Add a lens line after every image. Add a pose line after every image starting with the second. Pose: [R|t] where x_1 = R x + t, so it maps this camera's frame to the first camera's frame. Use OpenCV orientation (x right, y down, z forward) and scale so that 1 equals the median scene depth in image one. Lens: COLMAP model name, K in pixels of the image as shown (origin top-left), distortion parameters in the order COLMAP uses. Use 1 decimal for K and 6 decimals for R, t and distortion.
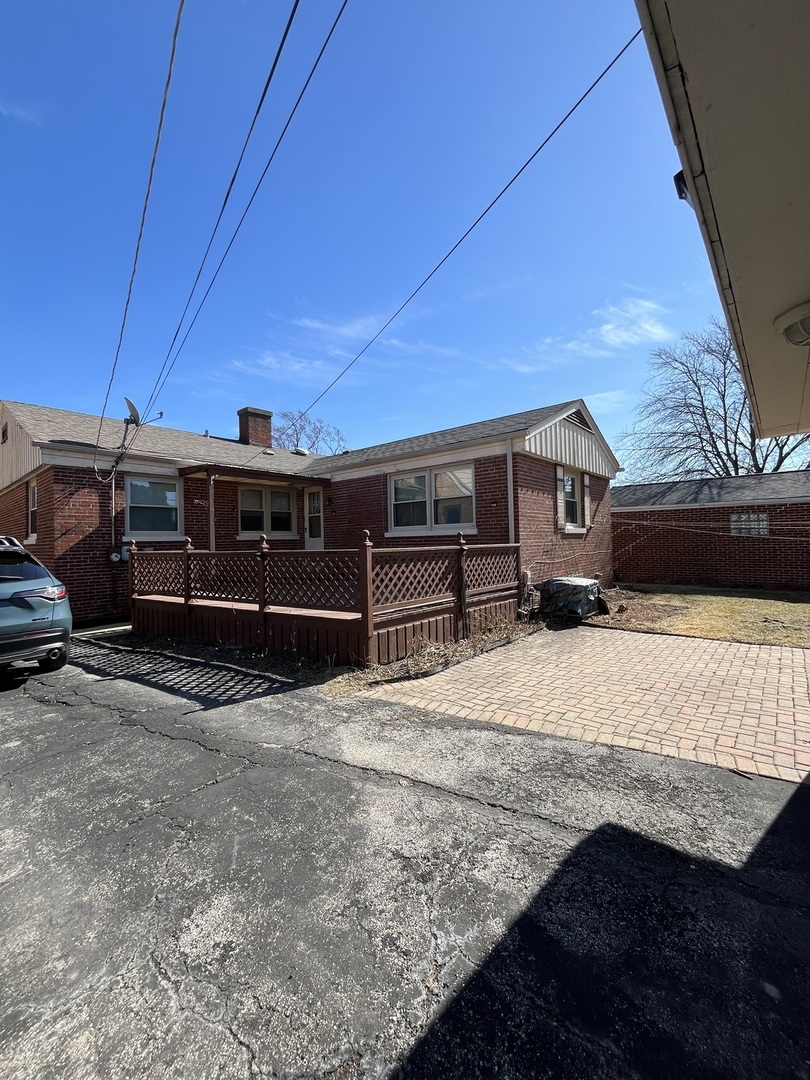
lens RADIAL K [[438.9, 0, 405.1], [0, 438.9, 537.6], [0, 0, 1]] dist [-0.002902, 0.000101]
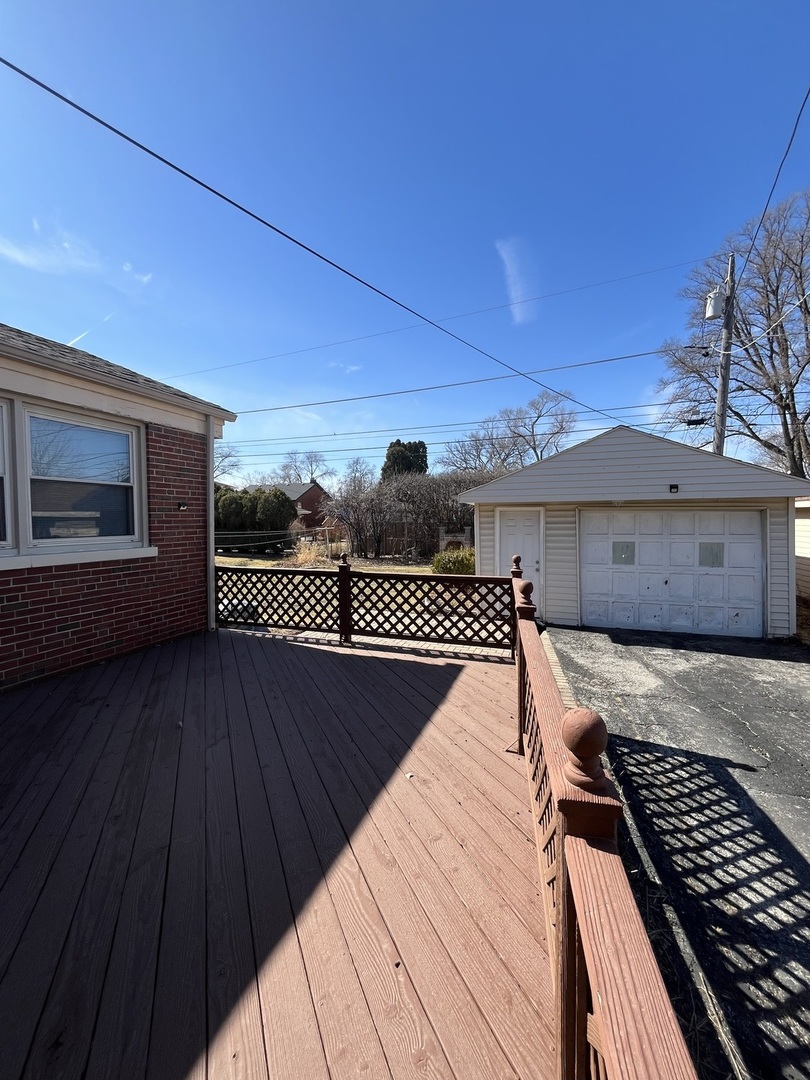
lens RADIAL K [[438.9, 0, 405.1], [0, 438.9, 537.6], [0, 0, 1]] dist [-0.002902, 0.000101]
pose [[-0.356169, -0.016573, 0.934275, -1.016277], [0.005057, 0.999794, 0.019663, -0.082042], [-0.934408, 0.011728, -0.356012, 1.871901]]
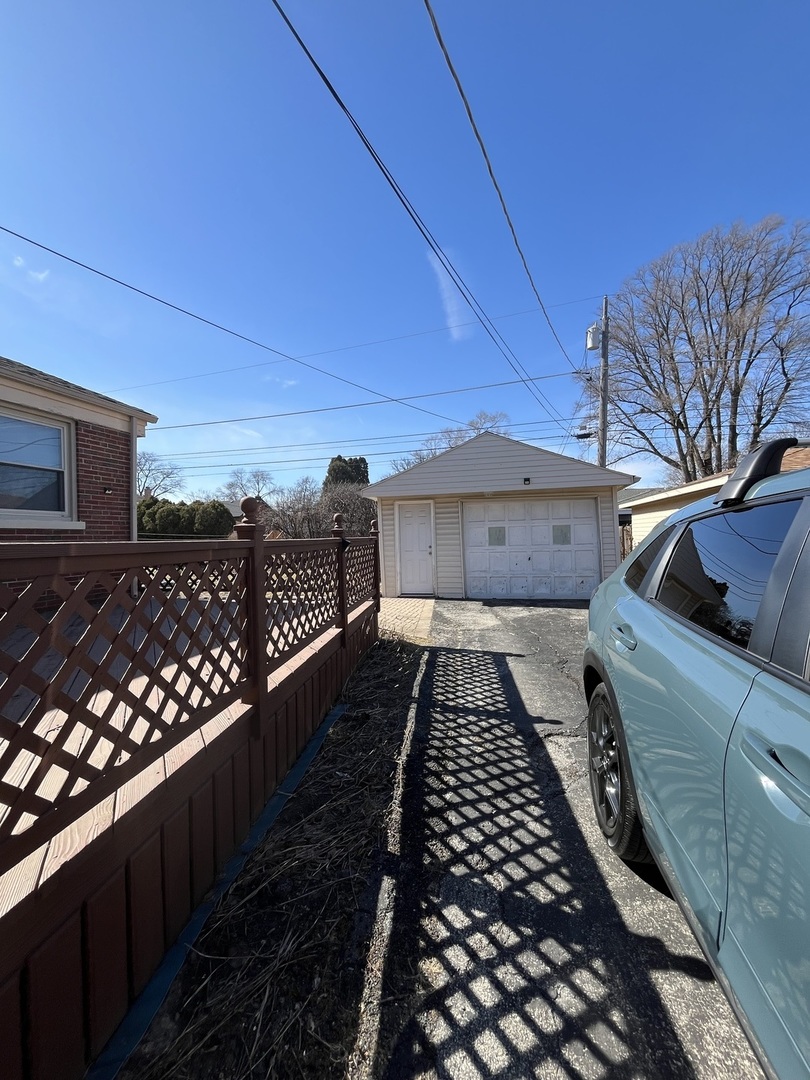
lens RADIAL K [[438.9, 0, 405.1], [0, 438.9, 537.6], [0, 0, 1]] dist [-0.002902, 0.000101]
pose [[-0.451911, 0.031840, 0.891495, -1.428862], [0.025515, 0.999415, -0.022760, 0.076115], [-0.891698, 0.012460, -0.452459, 1.789786]]
